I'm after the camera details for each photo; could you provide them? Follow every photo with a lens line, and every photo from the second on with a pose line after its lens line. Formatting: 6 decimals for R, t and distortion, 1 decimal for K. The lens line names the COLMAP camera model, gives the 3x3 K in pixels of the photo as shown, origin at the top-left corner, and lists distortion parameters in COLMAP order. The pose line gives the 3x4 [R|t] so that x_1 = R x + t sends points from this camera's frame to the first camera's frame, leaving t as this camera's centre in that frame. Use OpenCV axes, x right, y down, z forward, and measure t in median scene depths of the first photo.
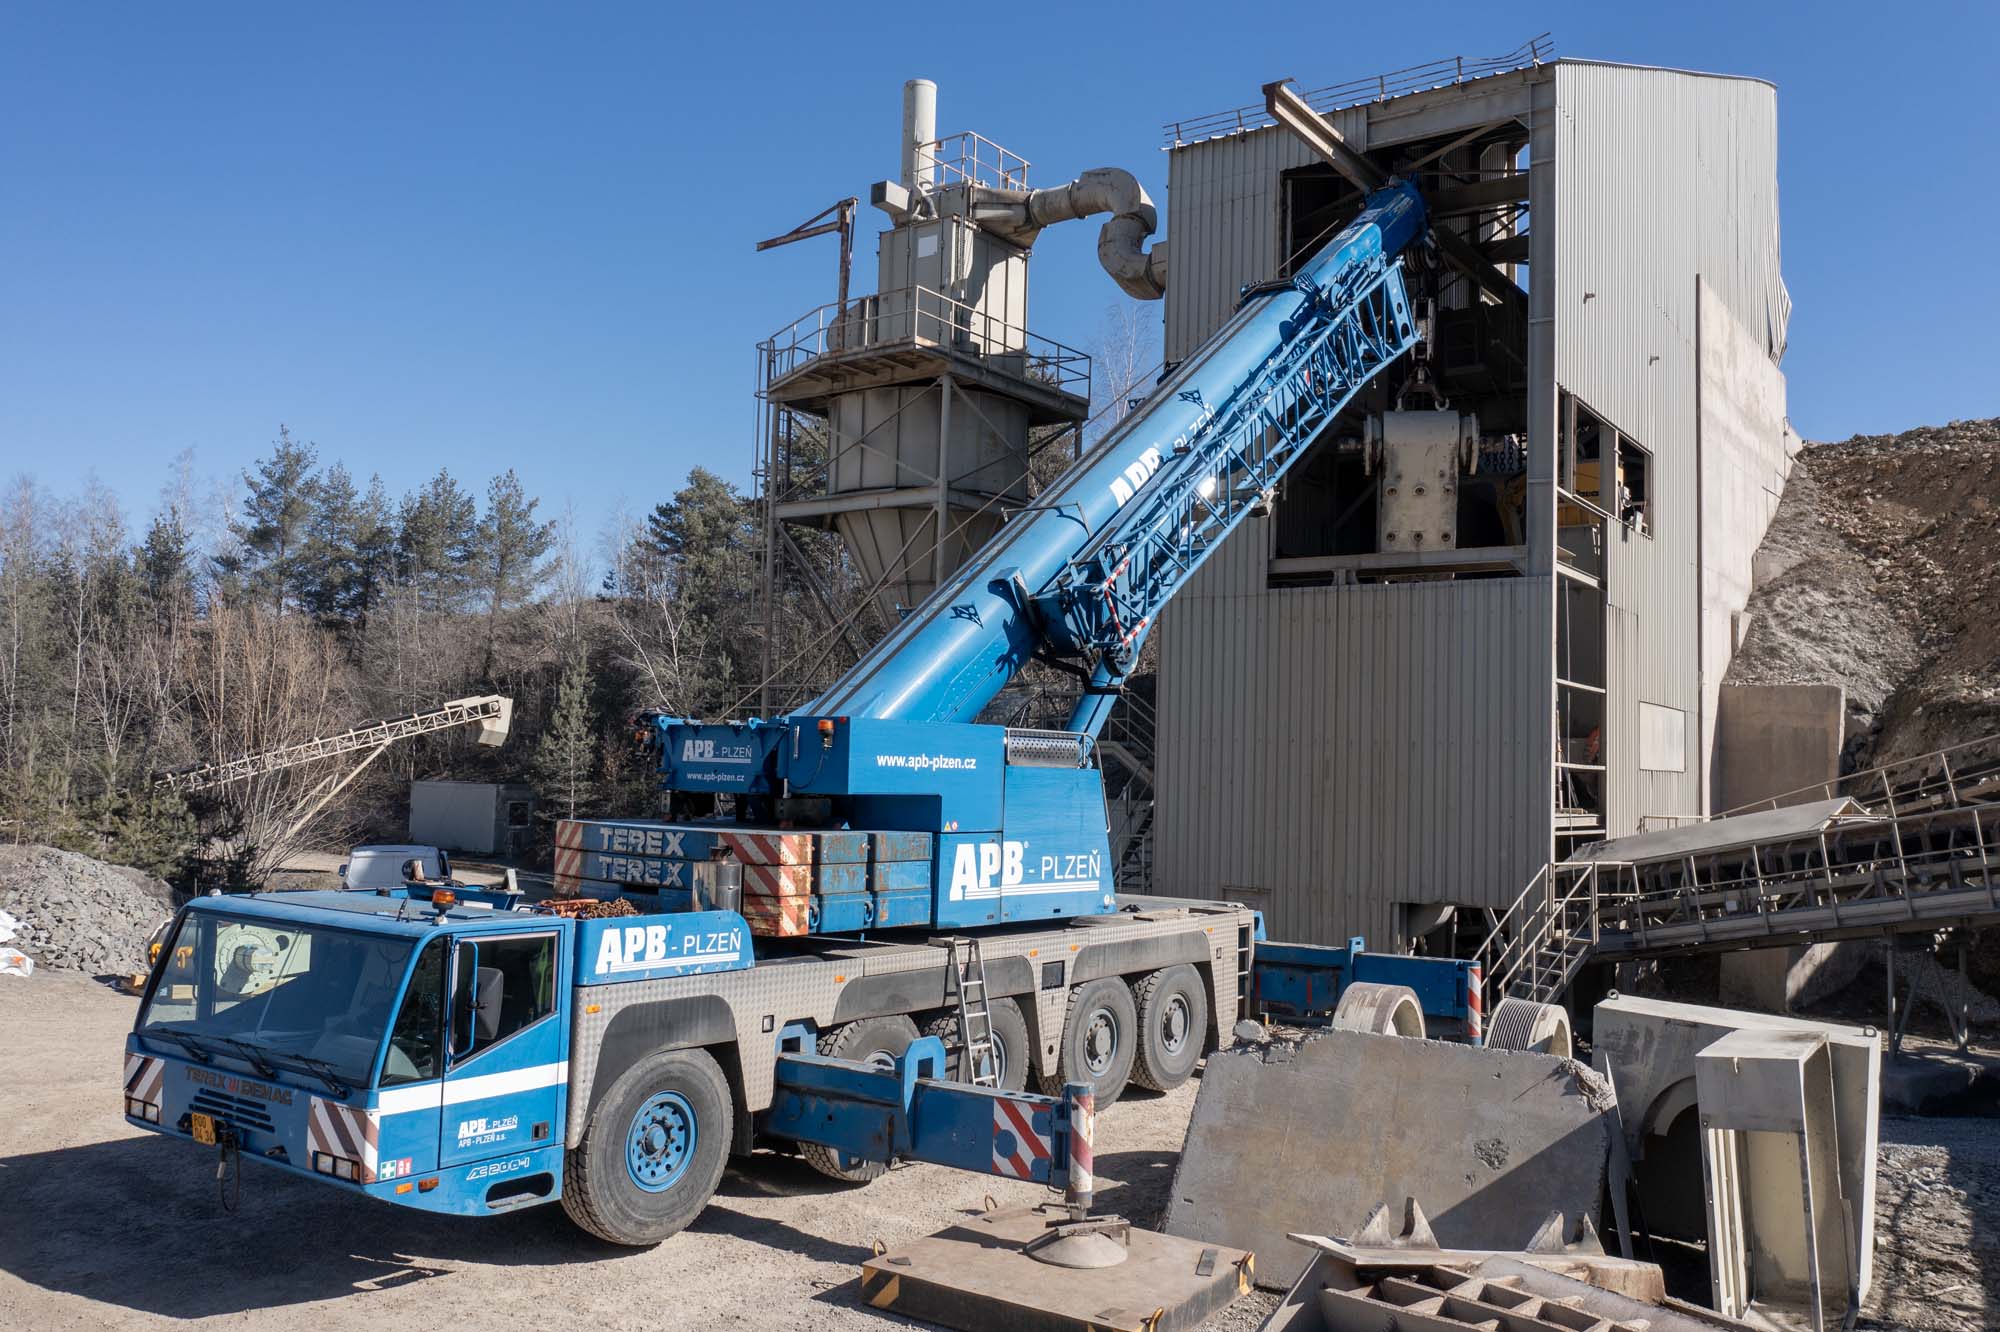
lens RADIAL K [[1584.4, 0, 1000.0], [0, 1584.4, 666.0], [0, 0, 1]] dist [-0.020085, 0.004008]
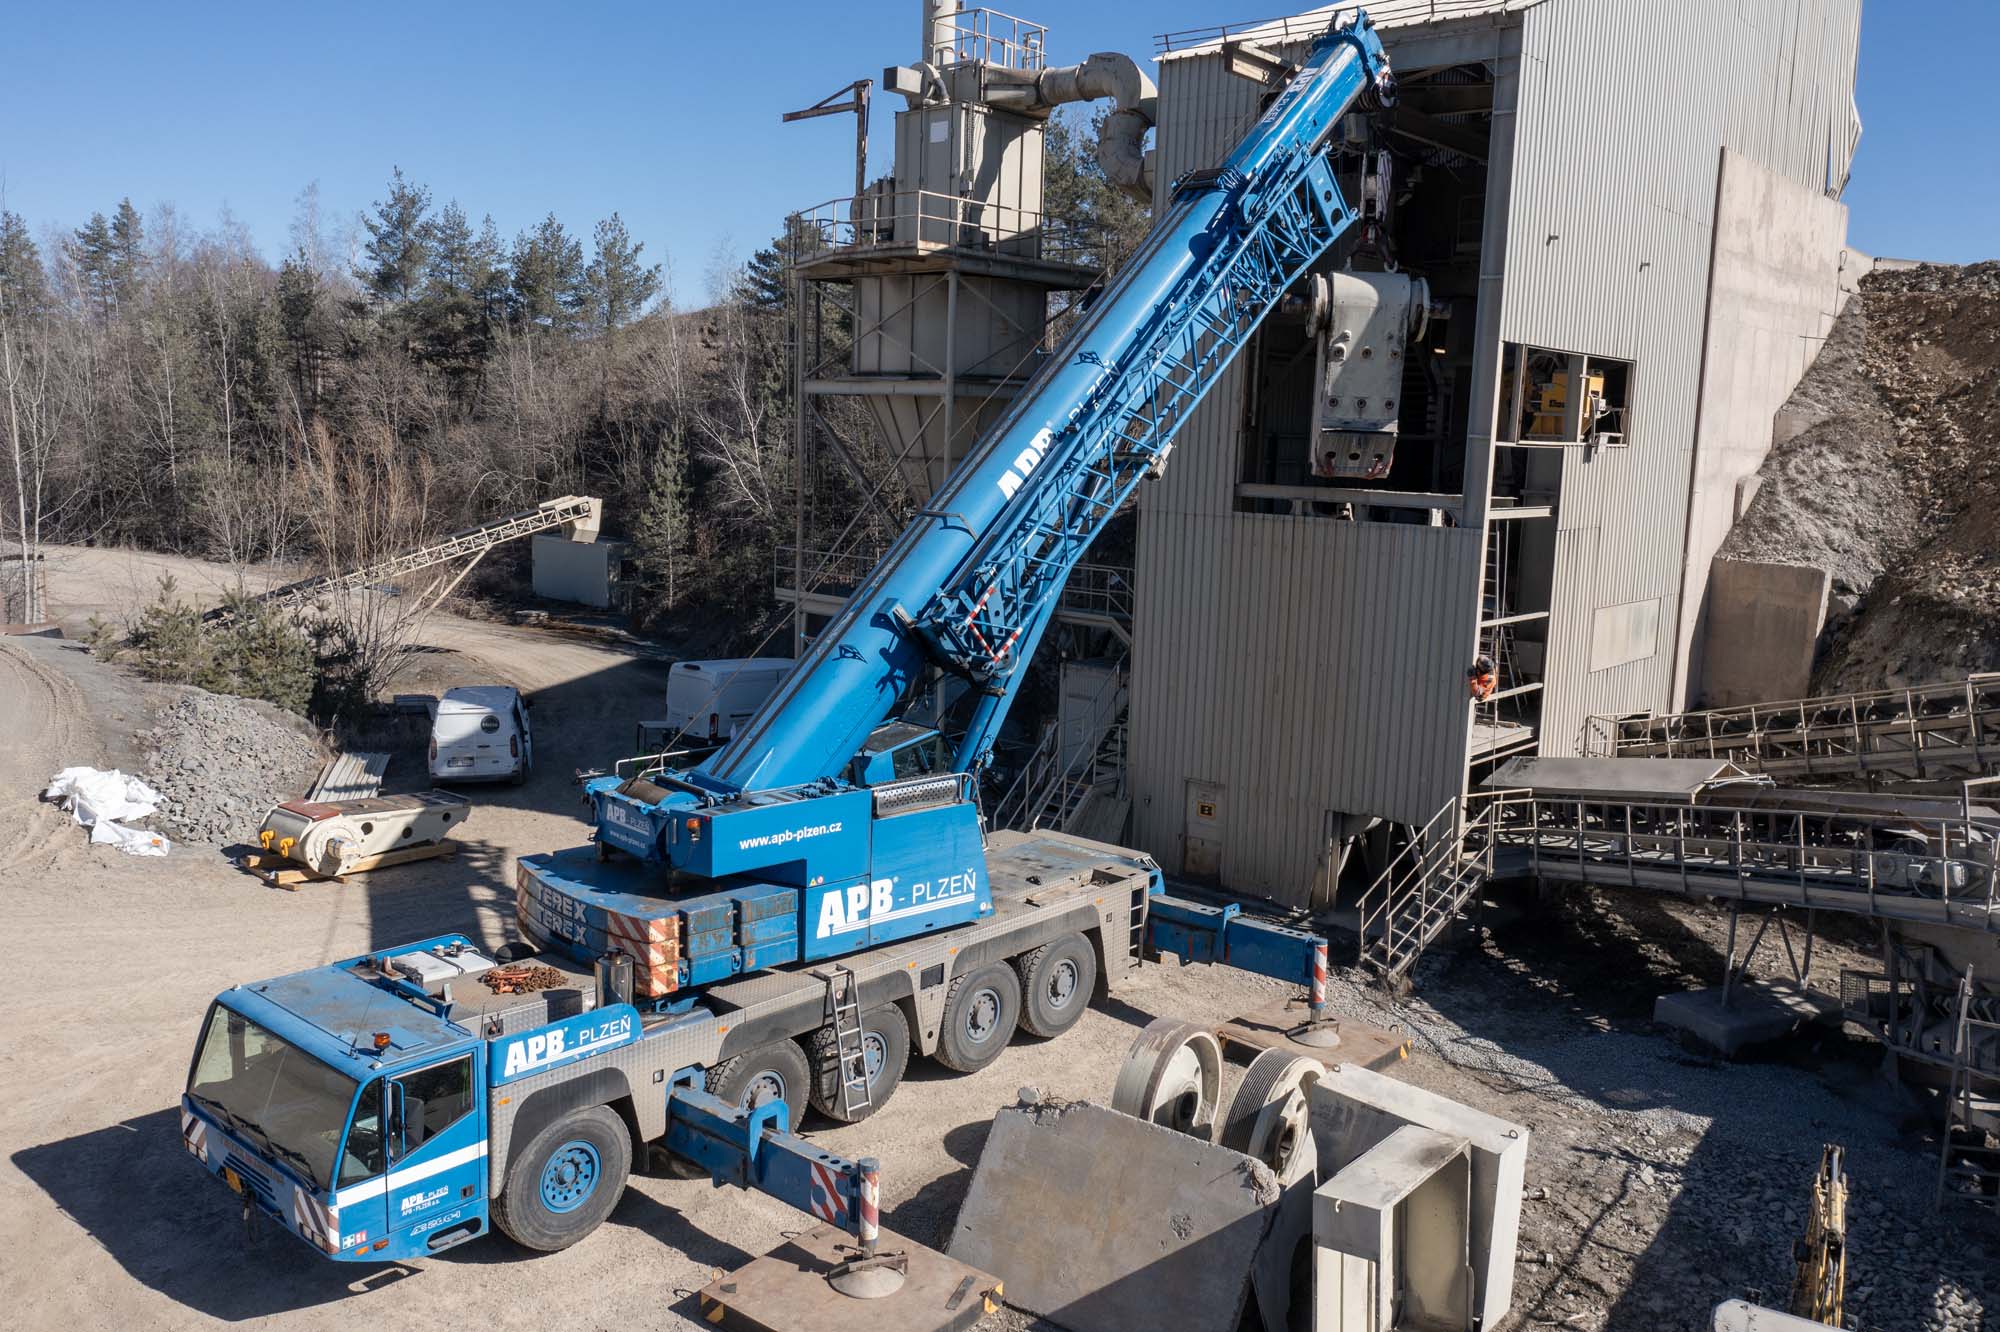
lens RADIAL K [[1587.6, 0, 1000.0], [0, 1587.6, 666.0], [0, 0, 1]] dist [-0.019499, 0.006894]
pose [[0.995364, 0.018203, -0.094444, 0.106077], [0.002457, 0.976794, 0.214165, -0.162038], [0.096151, -0.213404, 0.972221, -0.071527]]
